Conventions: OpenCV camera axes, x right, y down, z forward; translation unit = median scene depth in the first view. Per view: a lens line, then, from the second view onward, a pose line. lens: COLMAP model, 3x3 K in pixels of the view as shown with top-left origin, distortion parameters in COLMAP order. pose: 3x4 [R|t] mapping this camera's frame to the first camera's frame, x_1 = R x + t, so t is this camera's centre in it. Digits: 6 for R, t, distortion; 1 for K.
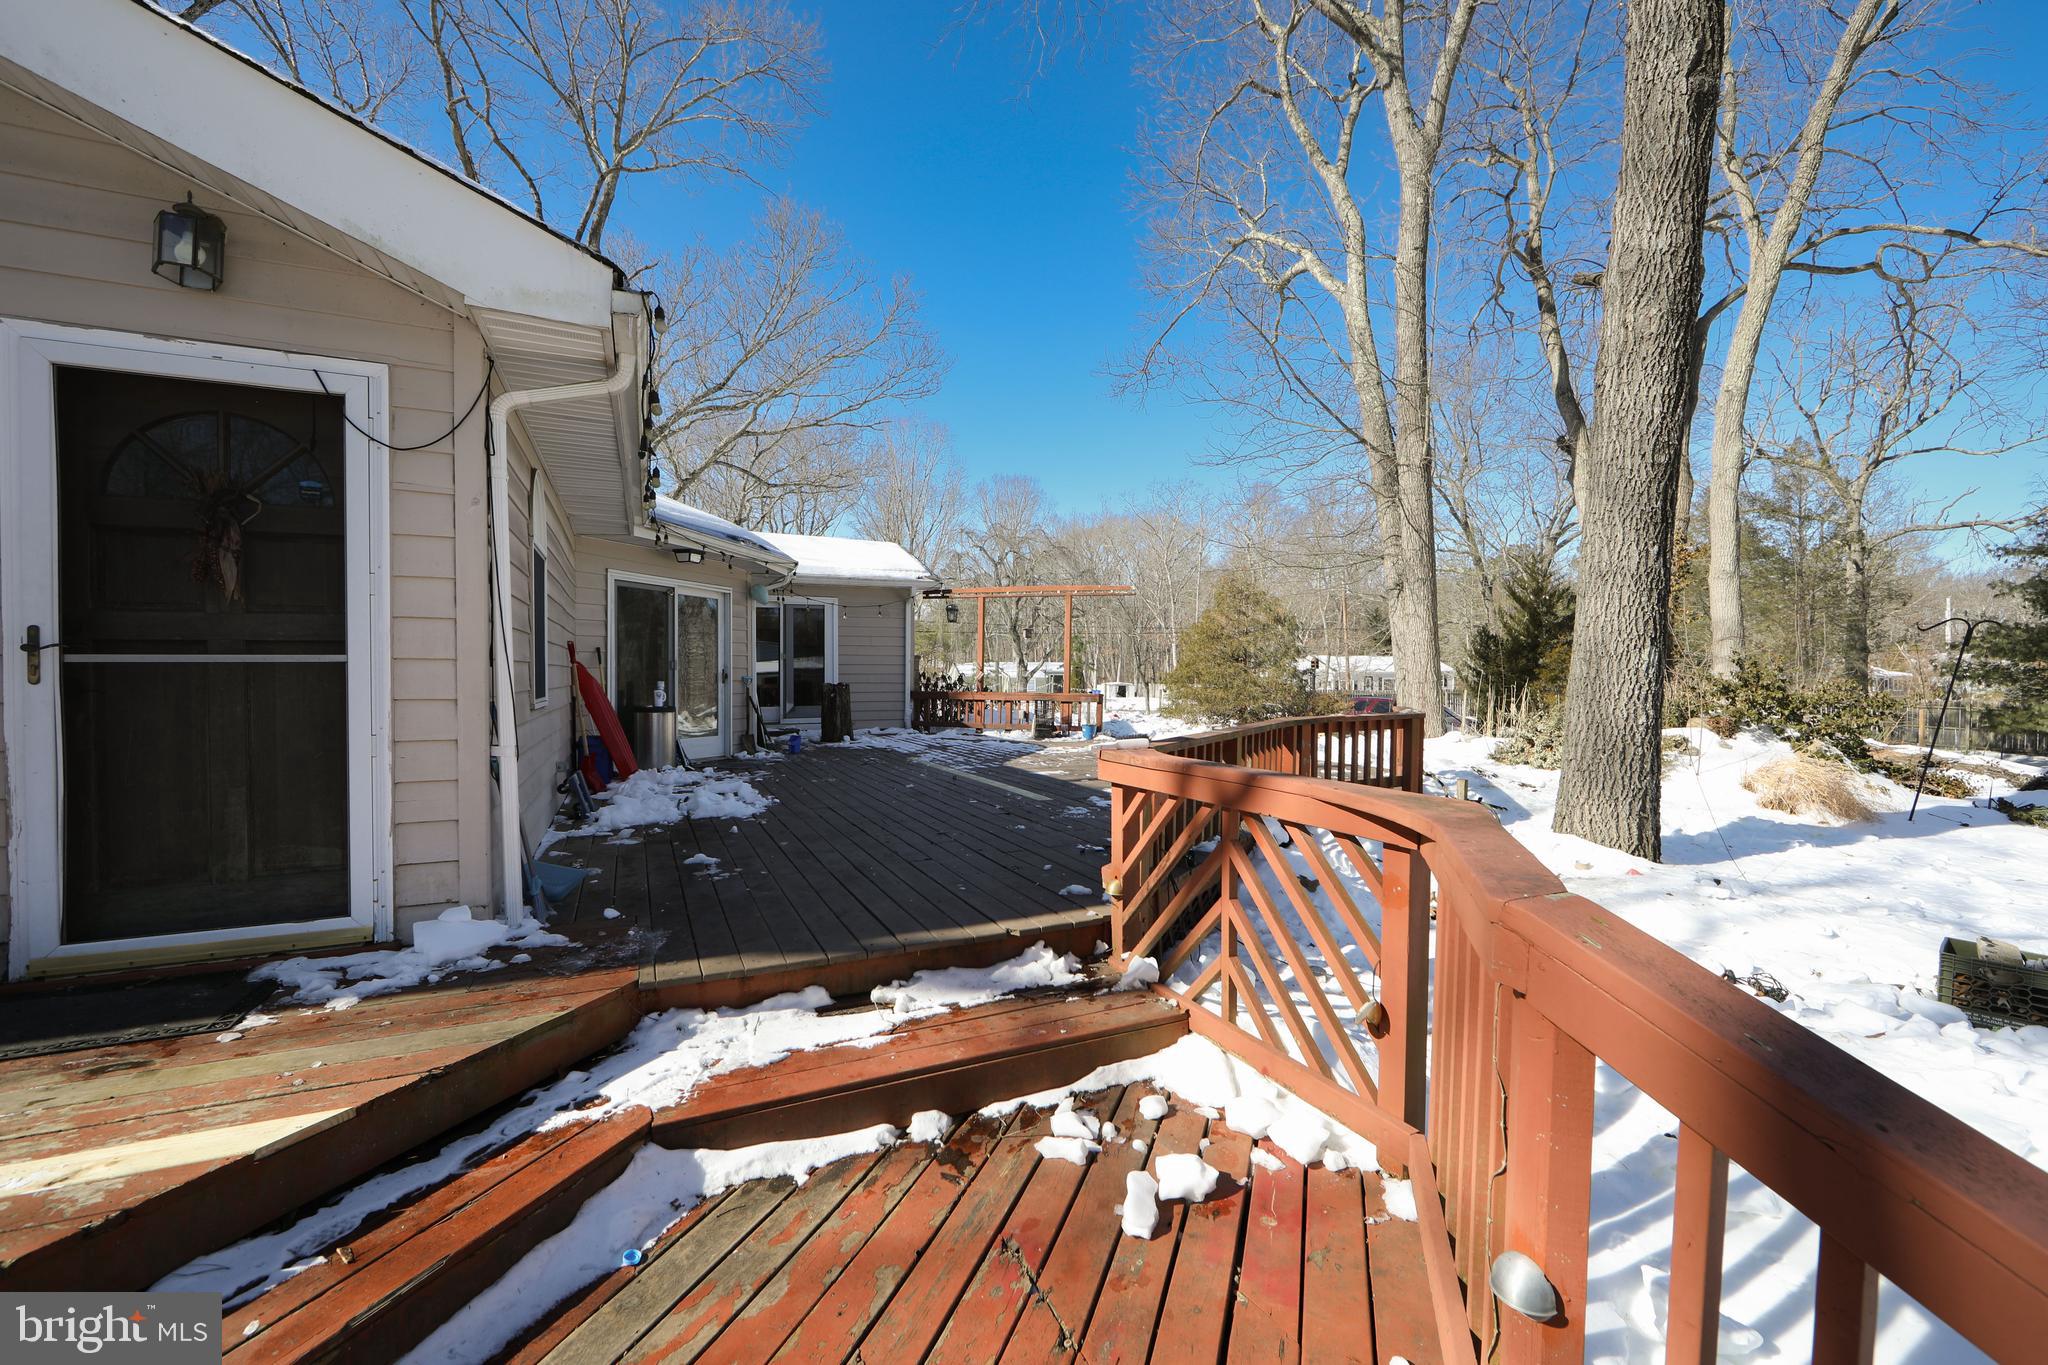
lens RADIAL K [[806.5, 0, 1027.6], [0, 806.5, 685.1], [0, 0, 1]] dist [-0.009348, 0.001727]
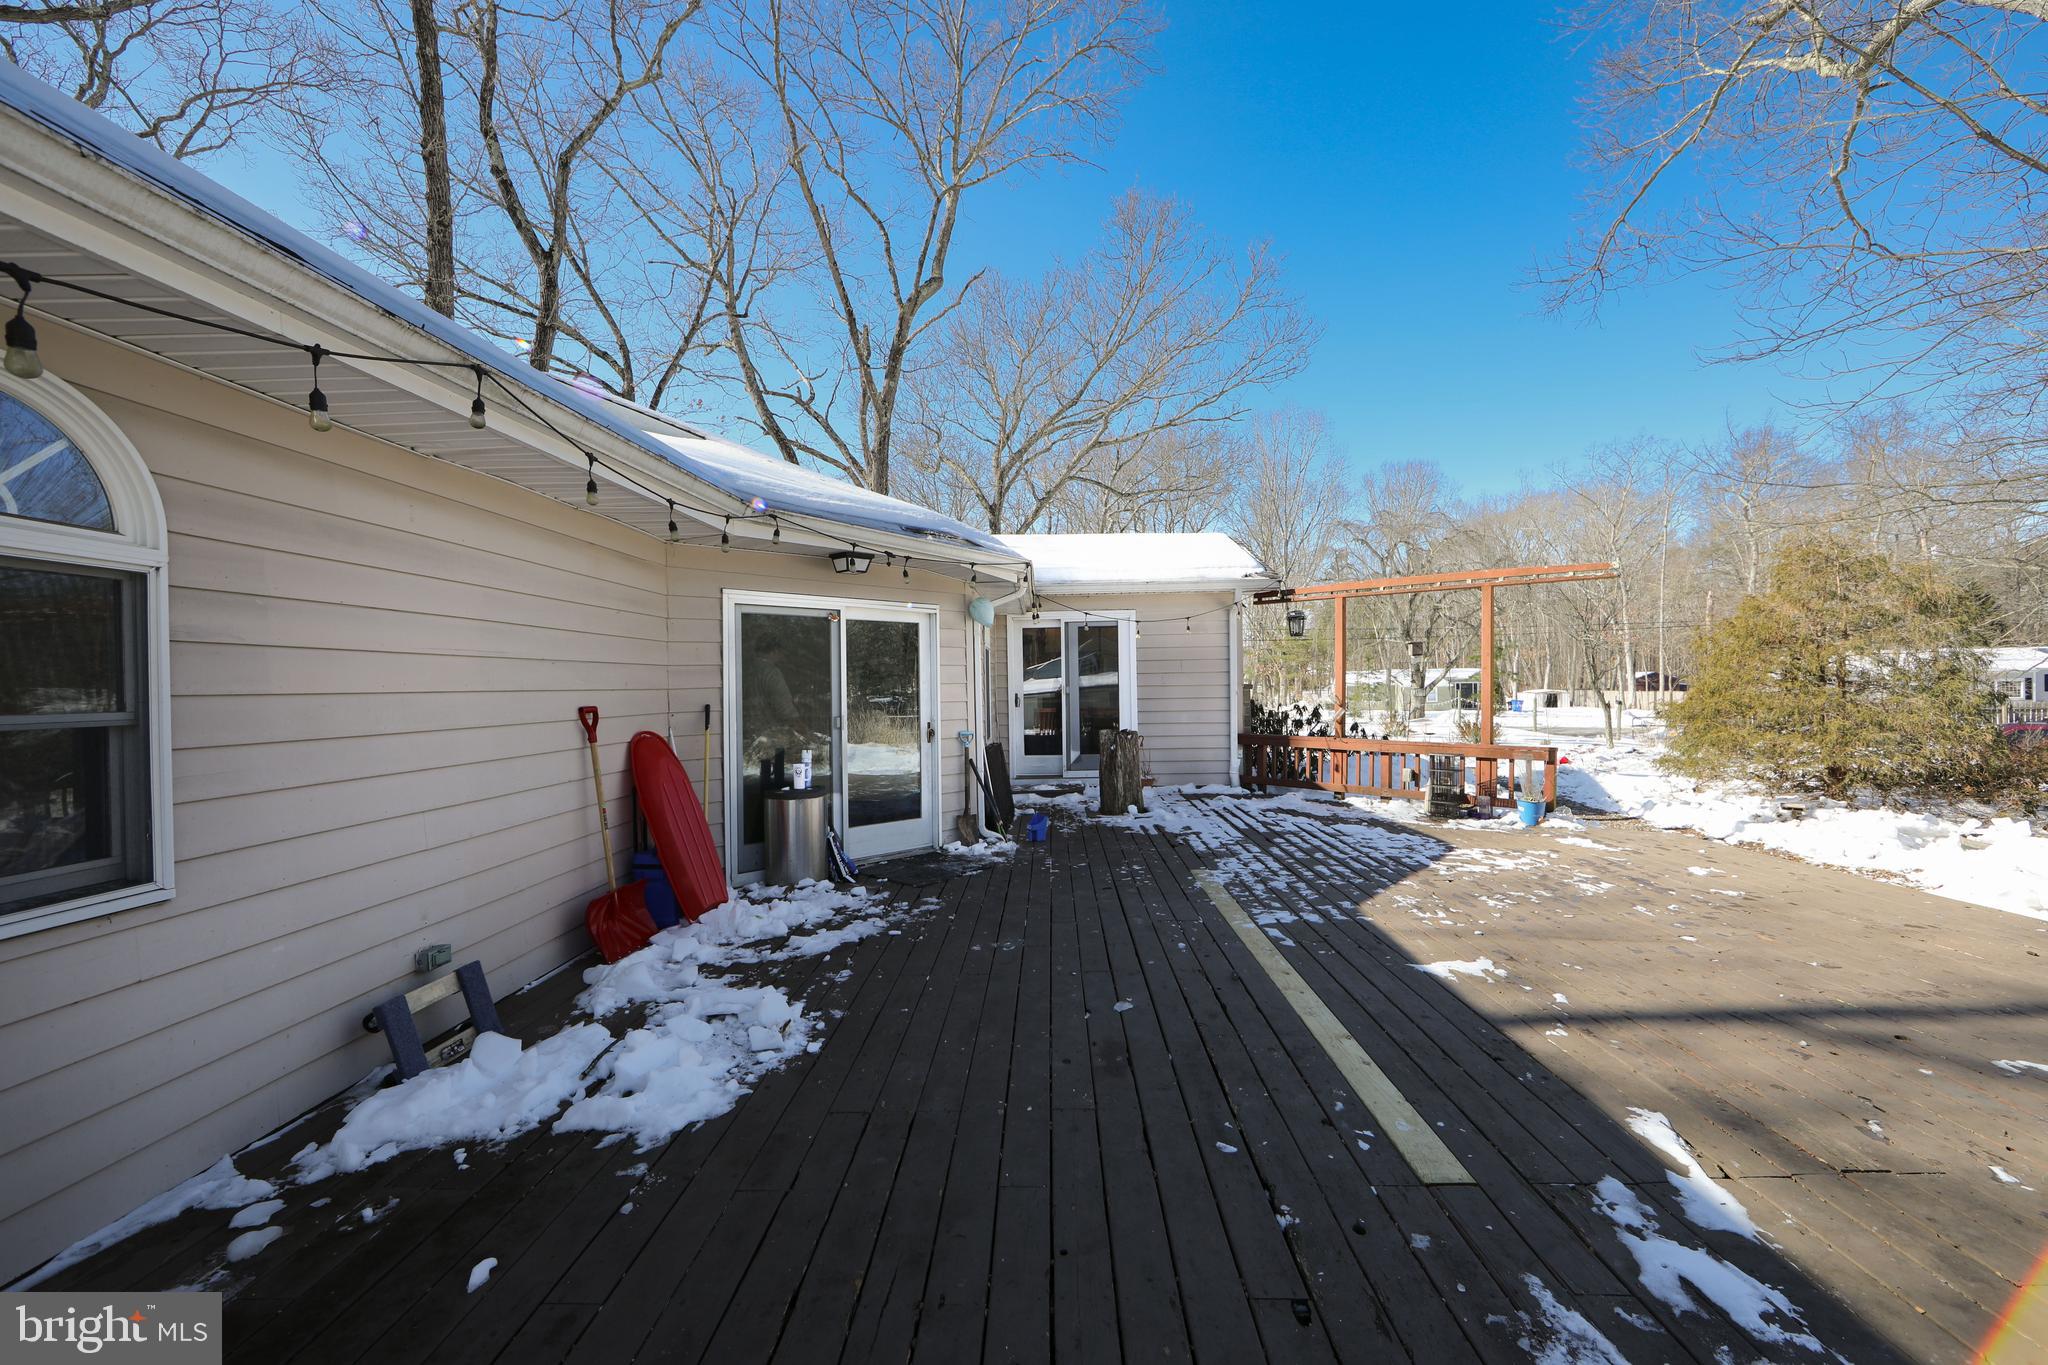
lens RADIAL K [[806.5, 0, 1031.1], [0, 806.5, 688.0], [0, 0, 1]] dist [-0.009348, 0.001727]
pose [[0.896929, -0.014011, -0.441953, 0.006426], [0.010089, 0.999886, -0.011223, -0.023593], [0.442060, 0.005607, 0.896968, 0.236448]]
